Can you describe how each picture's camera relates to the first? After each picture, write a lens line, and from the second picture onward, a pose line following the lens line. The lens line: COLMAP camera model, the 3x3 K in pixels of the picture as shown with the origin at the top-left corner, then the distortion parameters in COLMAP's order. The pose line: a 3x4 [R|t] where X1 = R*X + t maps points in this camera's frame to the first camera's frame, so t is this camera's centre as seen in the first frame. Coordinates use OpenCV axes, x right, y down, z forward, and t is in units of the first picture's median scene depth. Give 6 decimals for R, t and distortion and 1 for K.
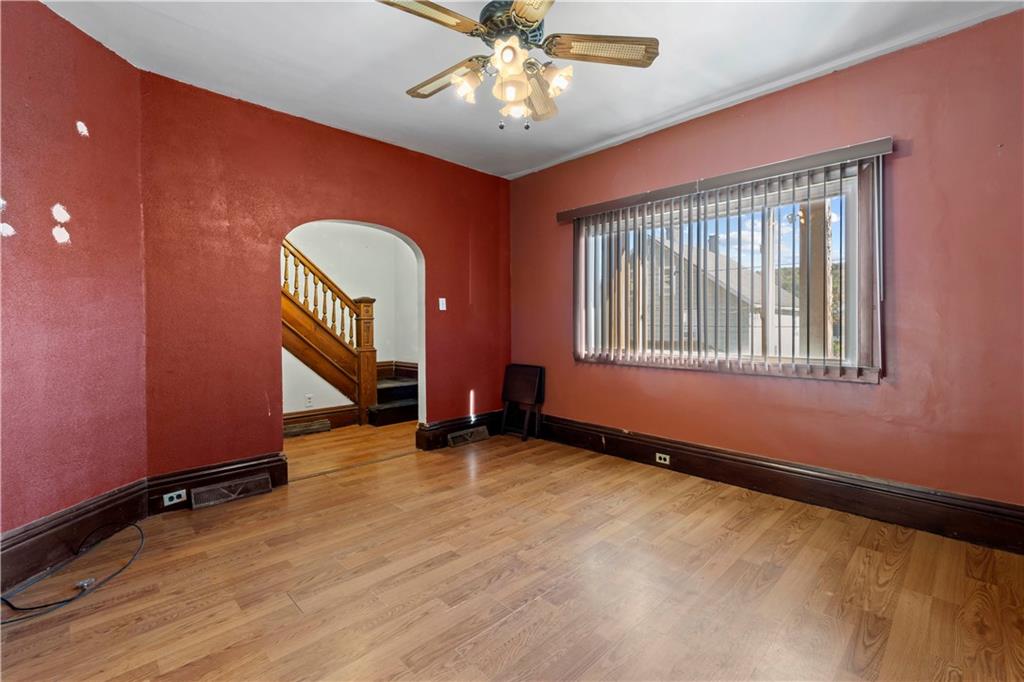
lens RADIAL K [[456.6, 0, 512.0], [0, 456.6, 336.3], [0, 0, 1]] dist [-0.003910, 0.000381]
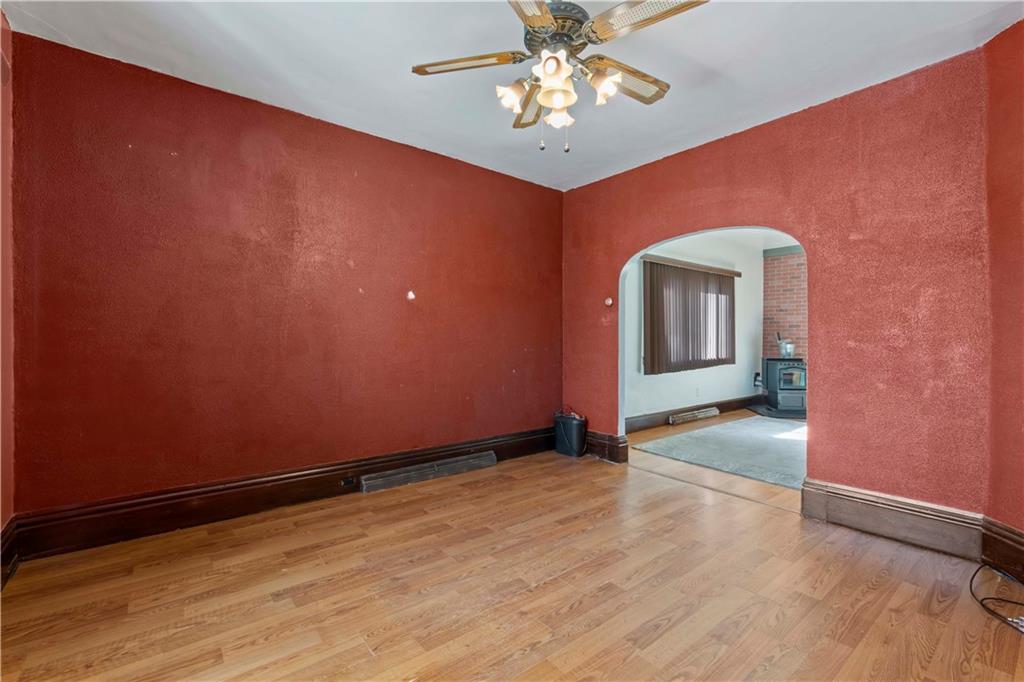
lens RADIAL K [[456.6, 0, 512.0], [0, 456.6, 336.3], [0, 0, 1]] dist [-0.003910, 0.000381]
pose [[-0.995564, -0.001102, 0.094085, 0.005769], [0.000537, 0.999849, 0.017393, -0.050922], [-0.094090, 0.017367, -0.995412, 1.981712]]
